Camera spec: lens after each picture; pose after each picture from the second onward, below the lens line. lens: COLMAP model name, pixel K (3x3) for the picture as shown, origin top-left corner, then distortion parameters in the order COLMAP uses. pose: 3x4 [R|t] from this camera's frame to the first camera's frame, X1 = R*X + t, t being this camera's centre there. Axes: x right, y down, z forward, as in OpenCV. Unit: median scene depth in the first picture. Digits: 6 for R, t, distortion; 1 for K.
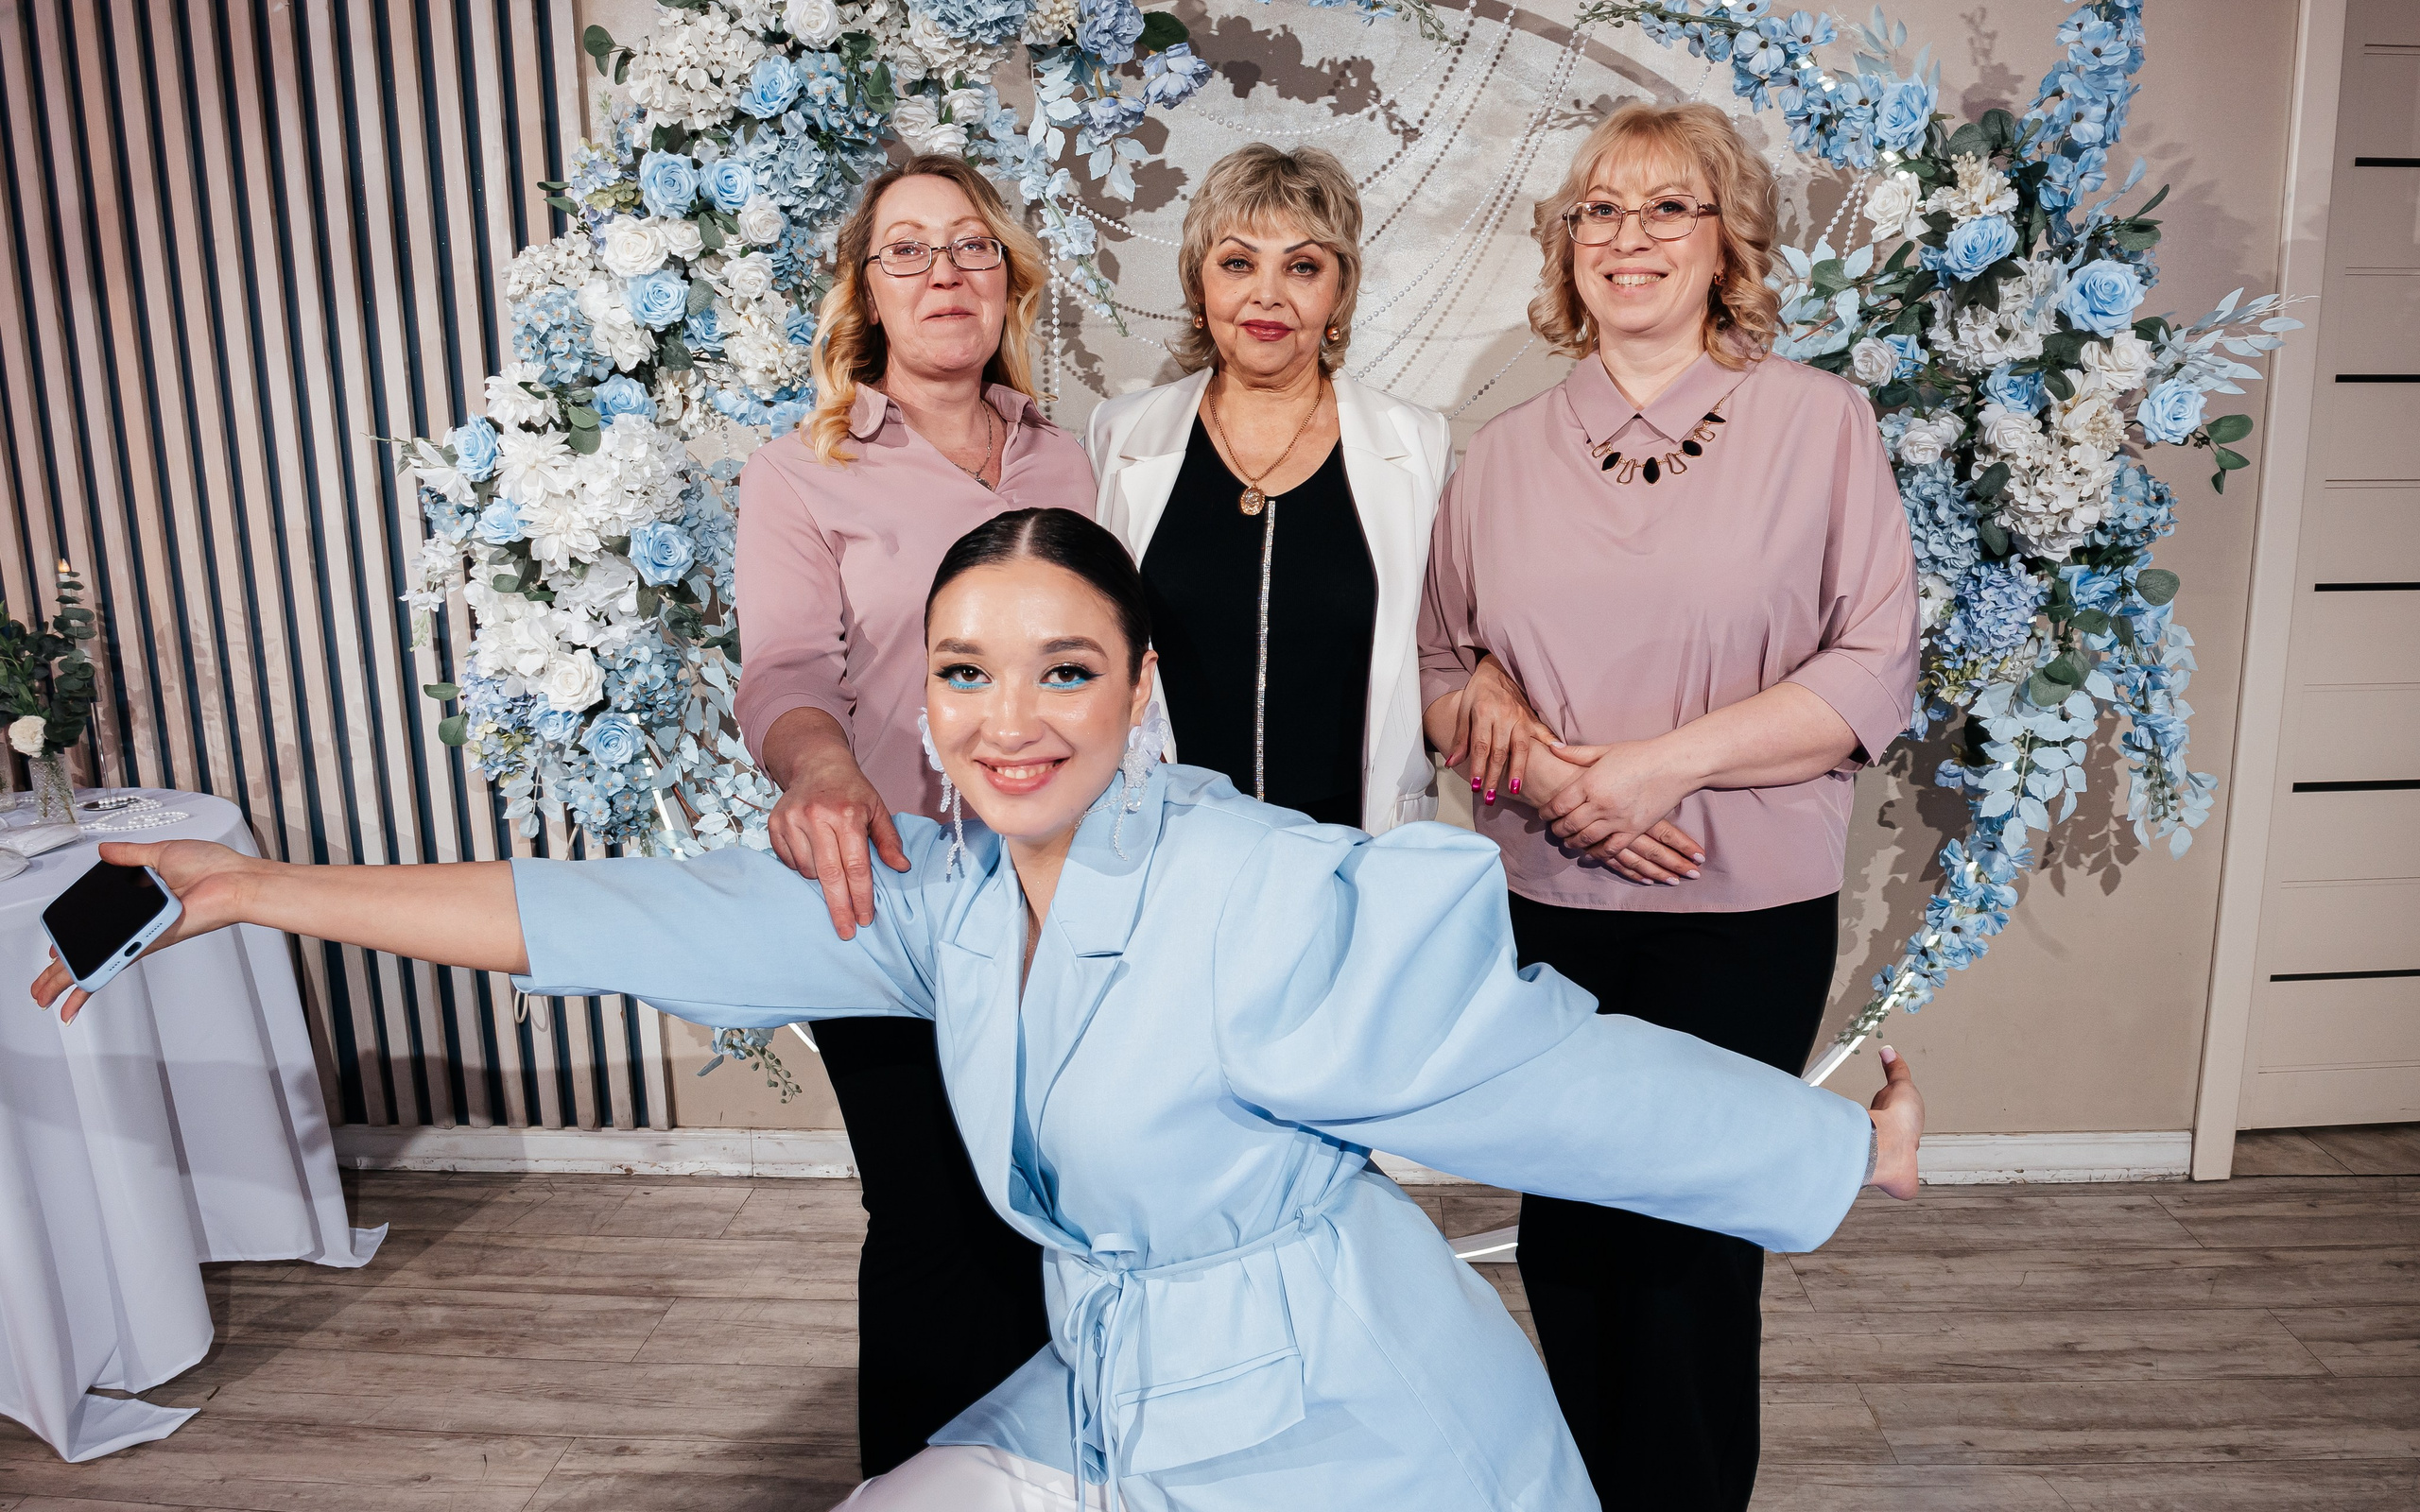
lens RADIAL K [[1635.2, 0, 1231.7], [0, 1635.2, 739.1], [0, 0, 1]] dist [-0.054262, 0.001750]
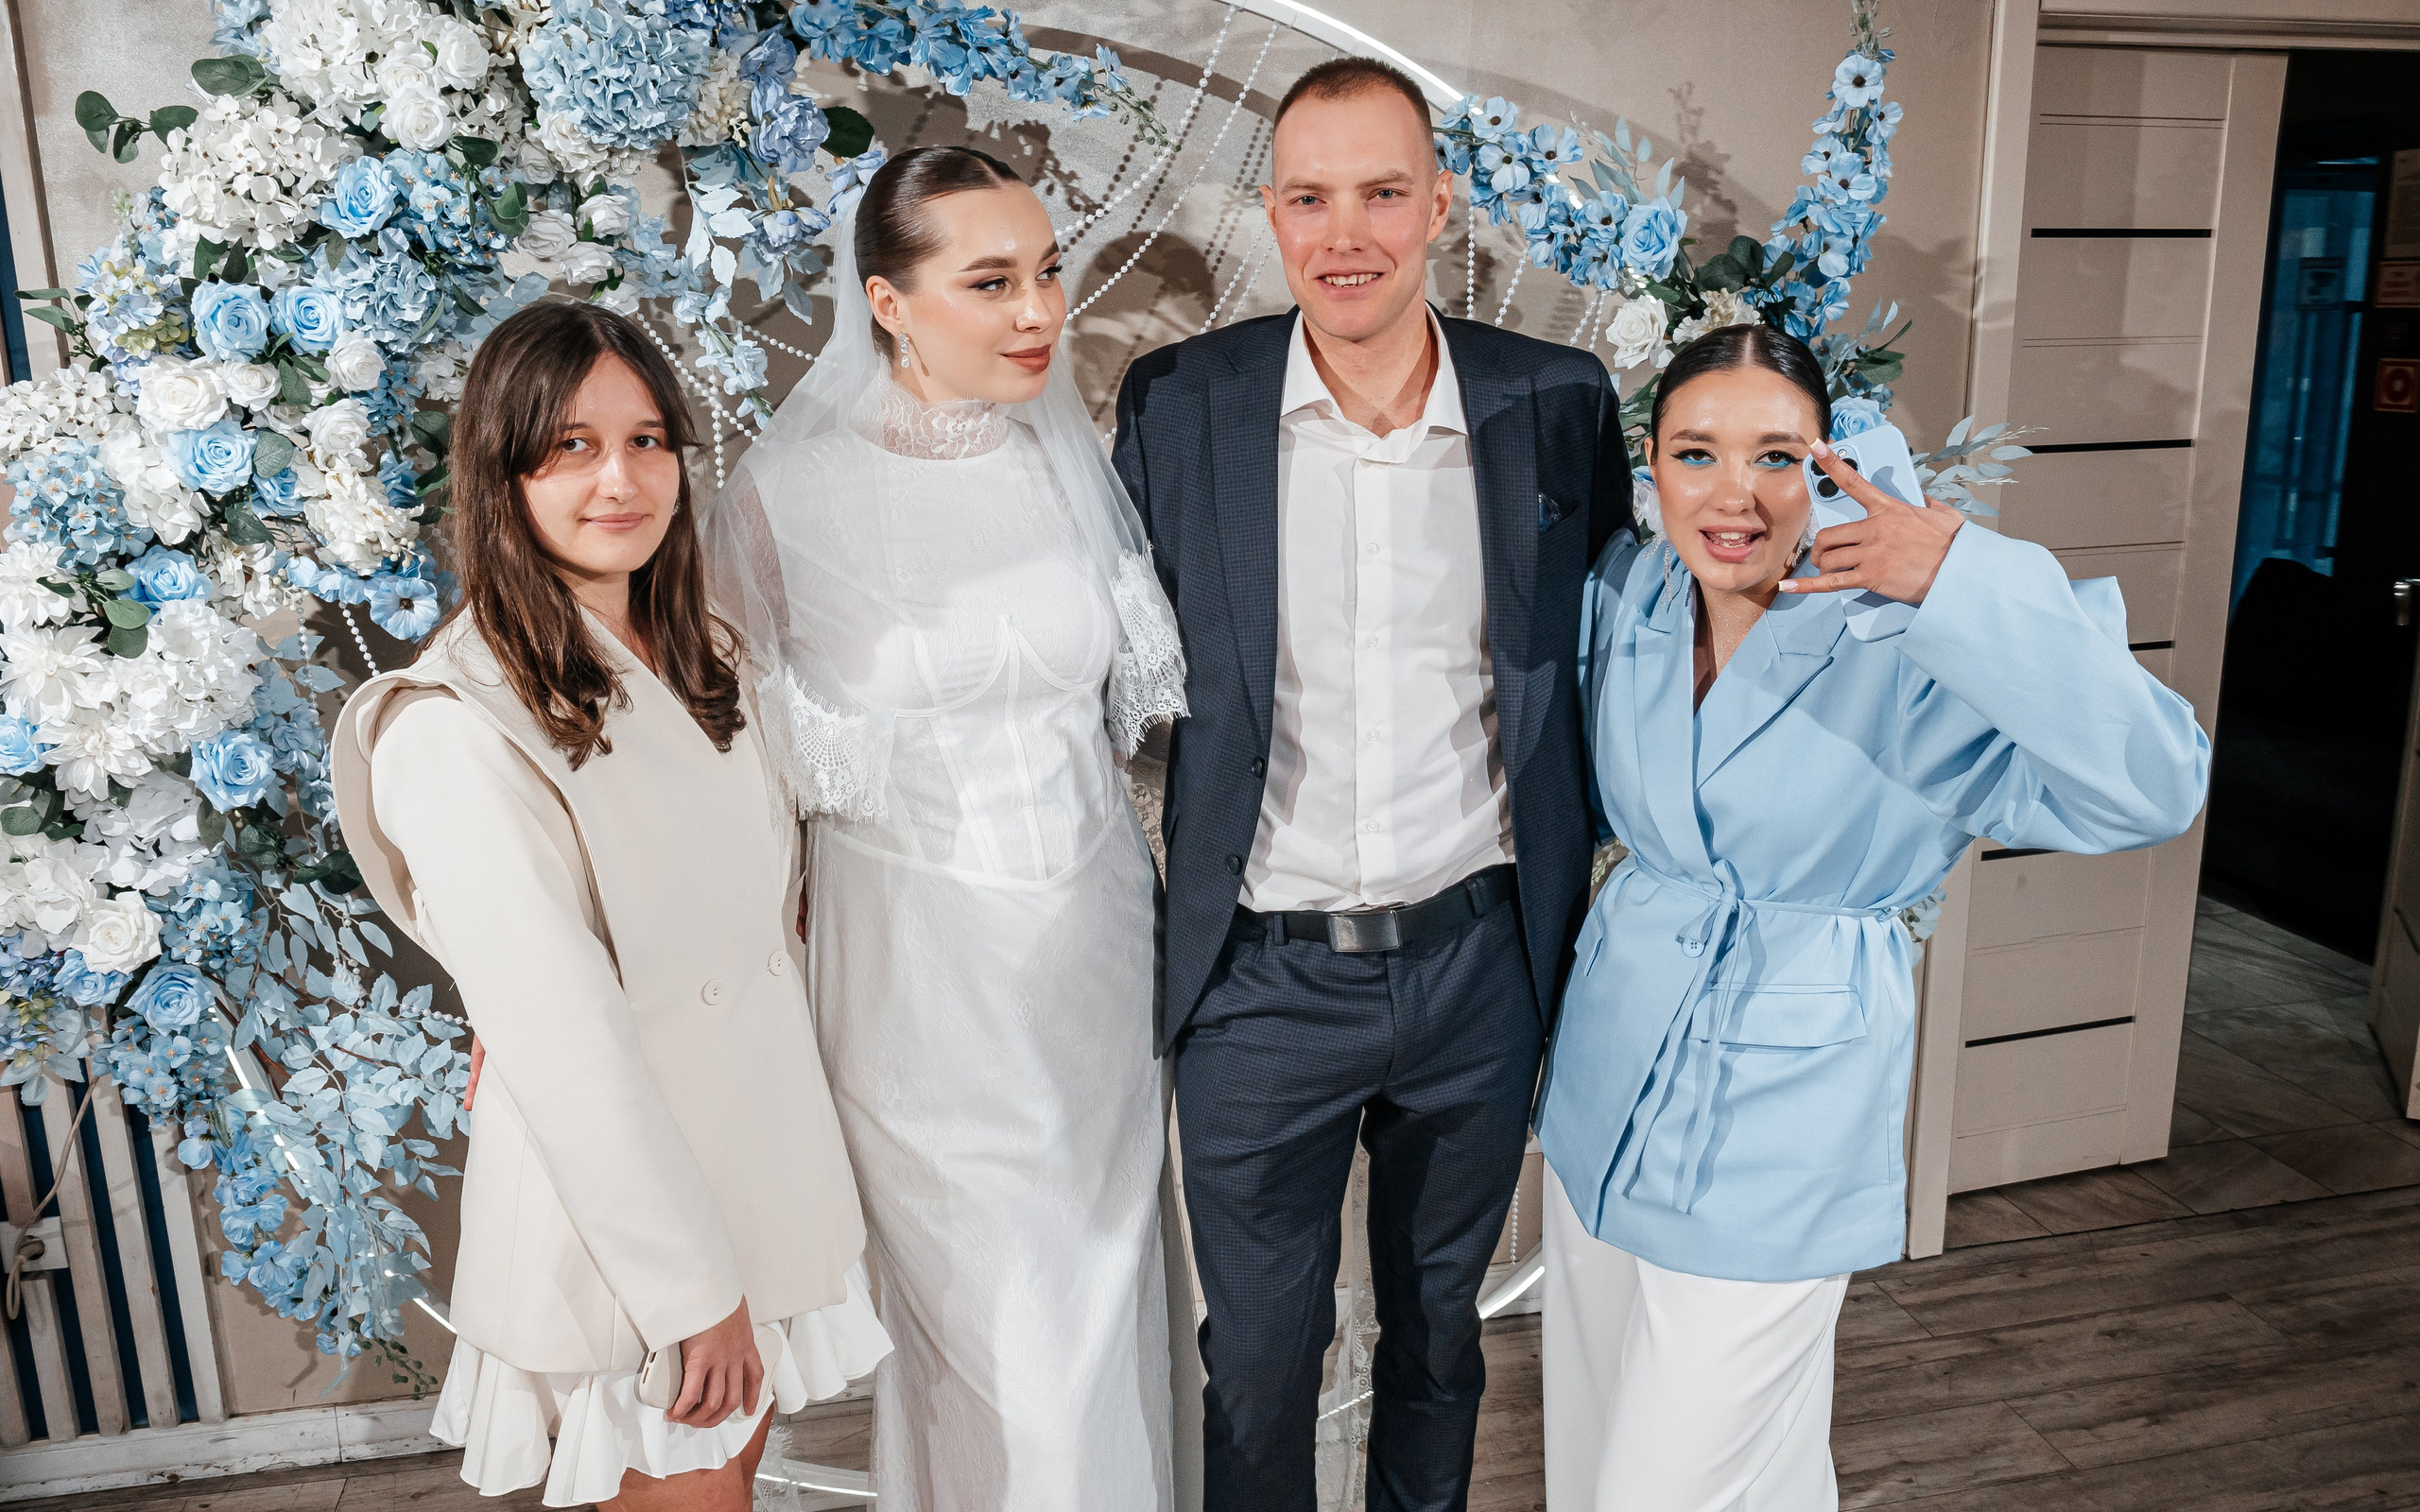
lens RADIAL K [[1868.9, 0, 1199.2], [0, 1868.9, 753.3], [0, 0, 1]] dist [-0.025077, -0.012147]
pose [[0.966478, -0.059274, 0.249813, -0.123328], [0.051297, 0.997948, 0.038328, -0.136338], [-0.251572, -0.024228, 0.967535, 0.001064]]
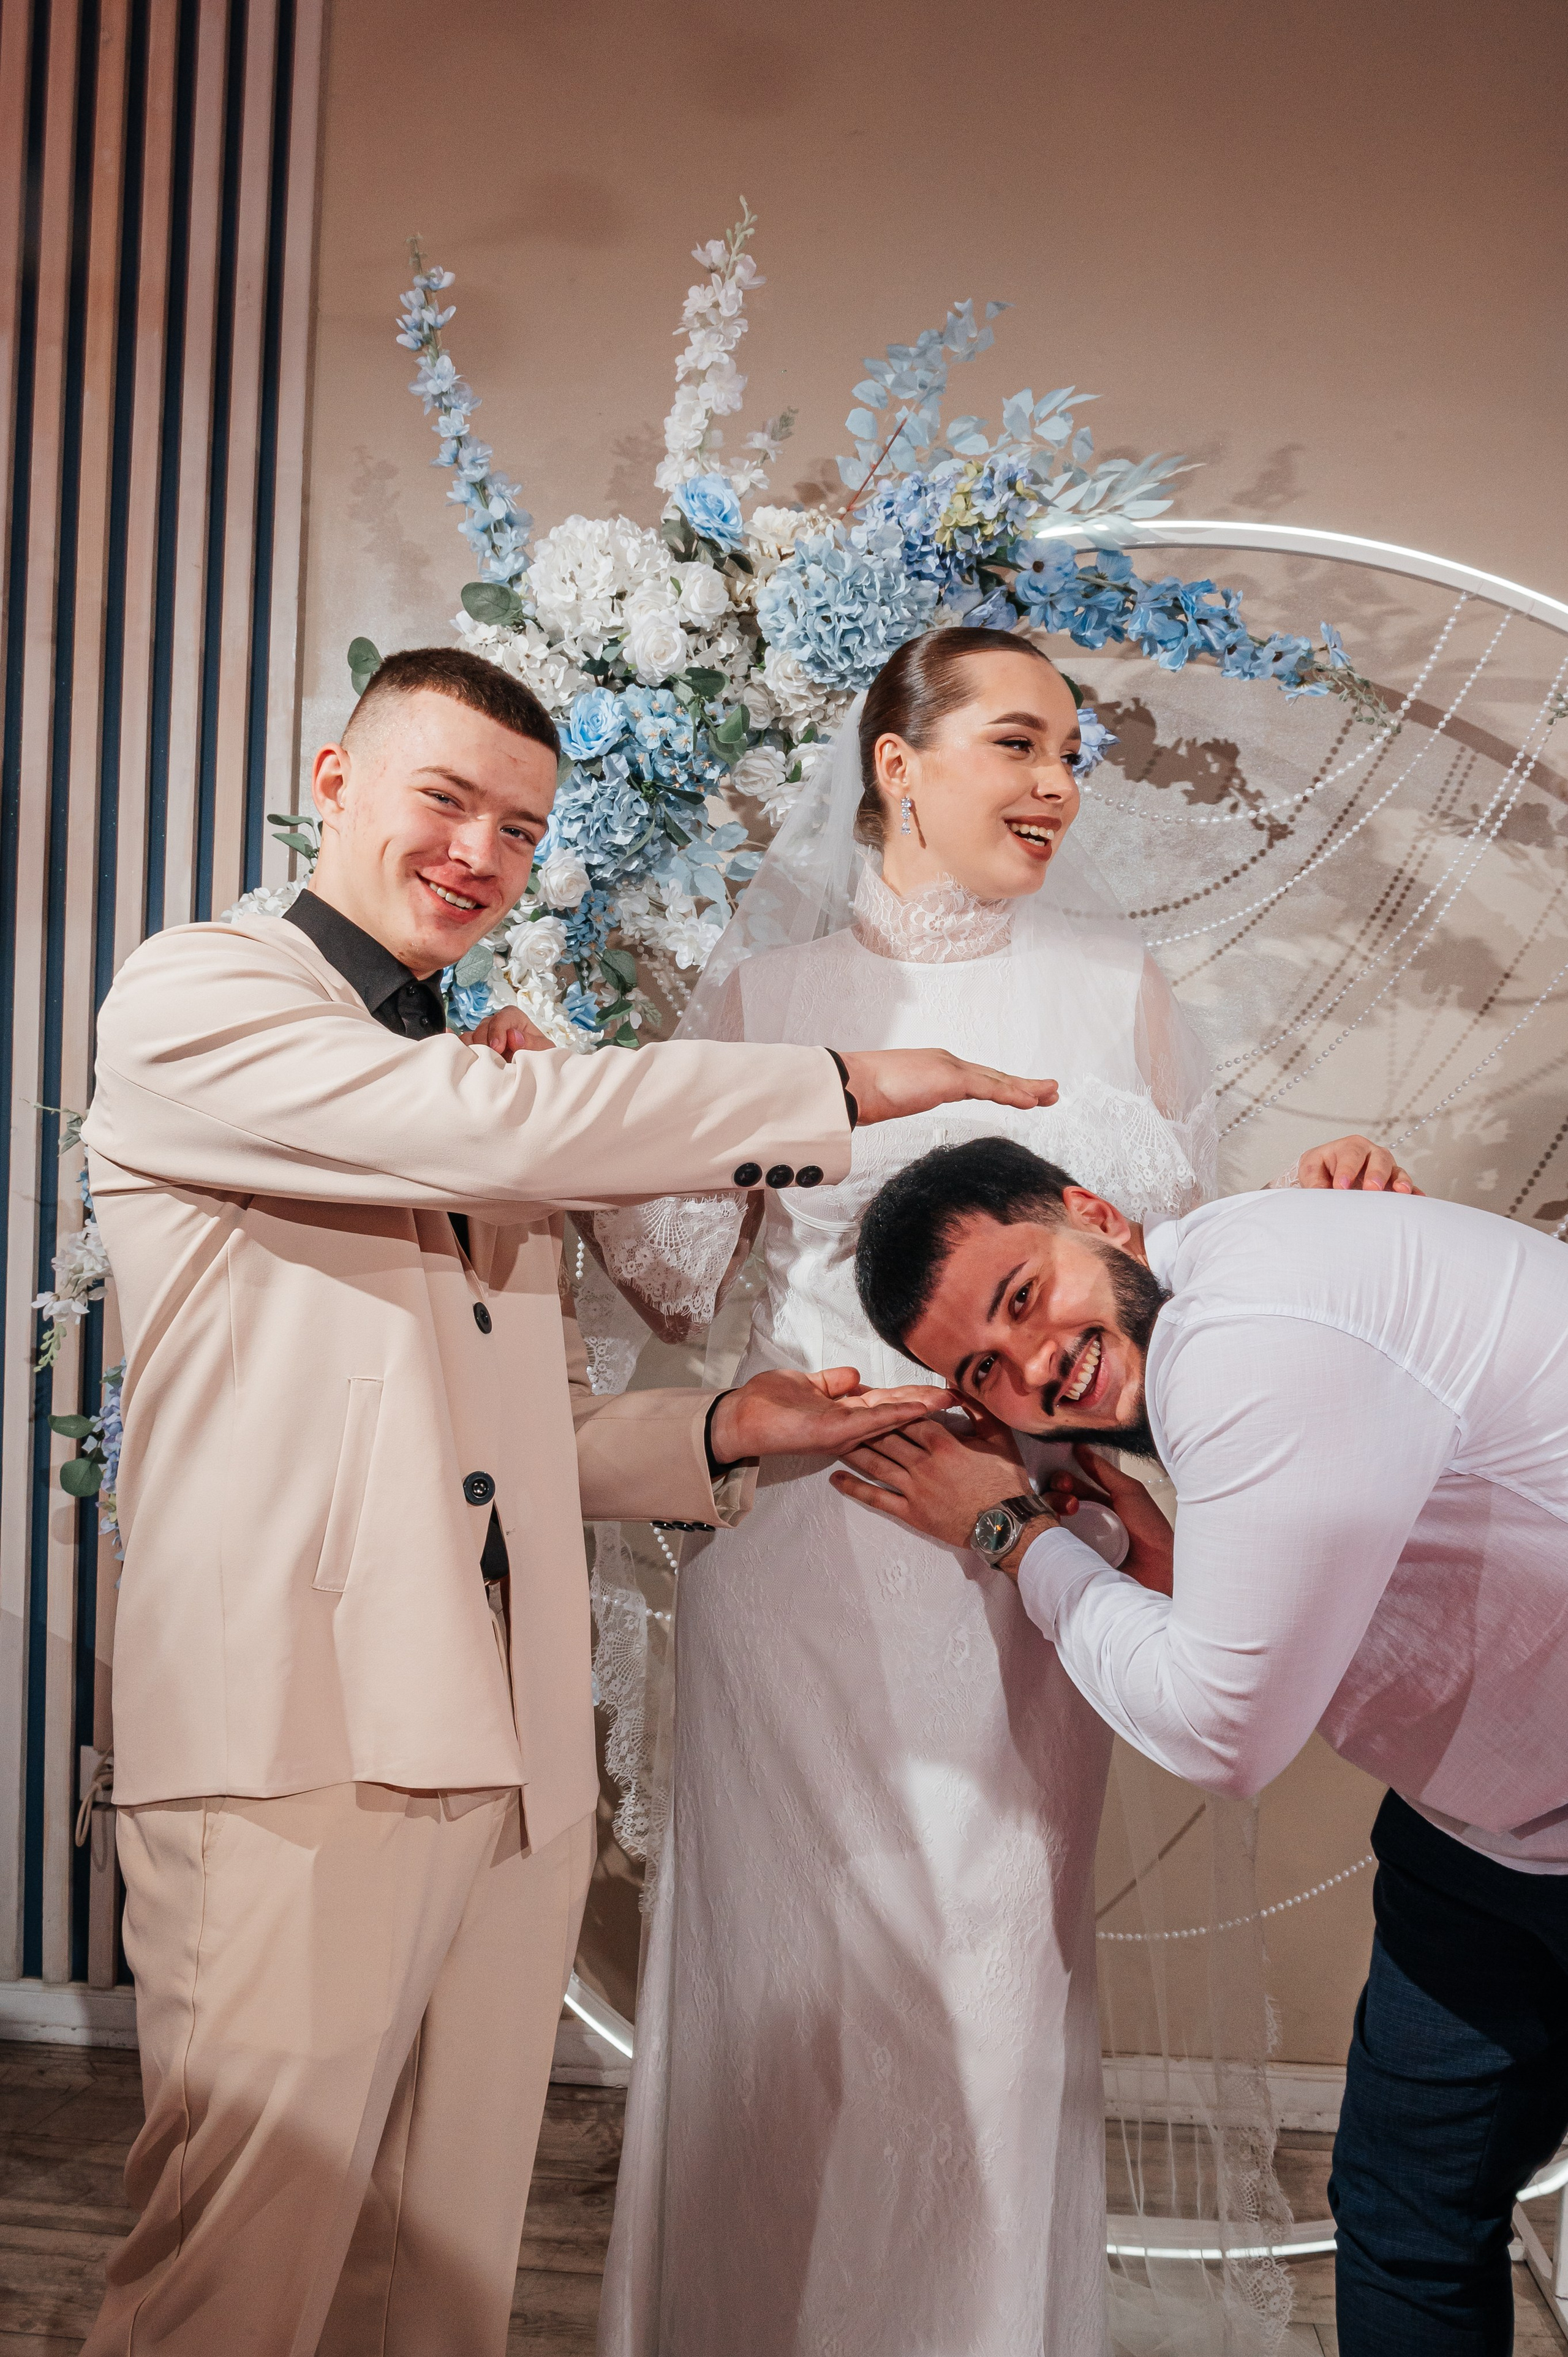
lens RADIAL K [[1826.6, 0, 786.3], [0, 1826.6, 1178.5], [0, 0, 1]] dist [-0.034911, -0.002825]
pose [[0.998039, 0.061716, 0.010459, -0.172464], [-0.059269, 0.985461, -0.159227, -0.030656], [-0.020134, 0.158295, 0.987187, 0.108466]]
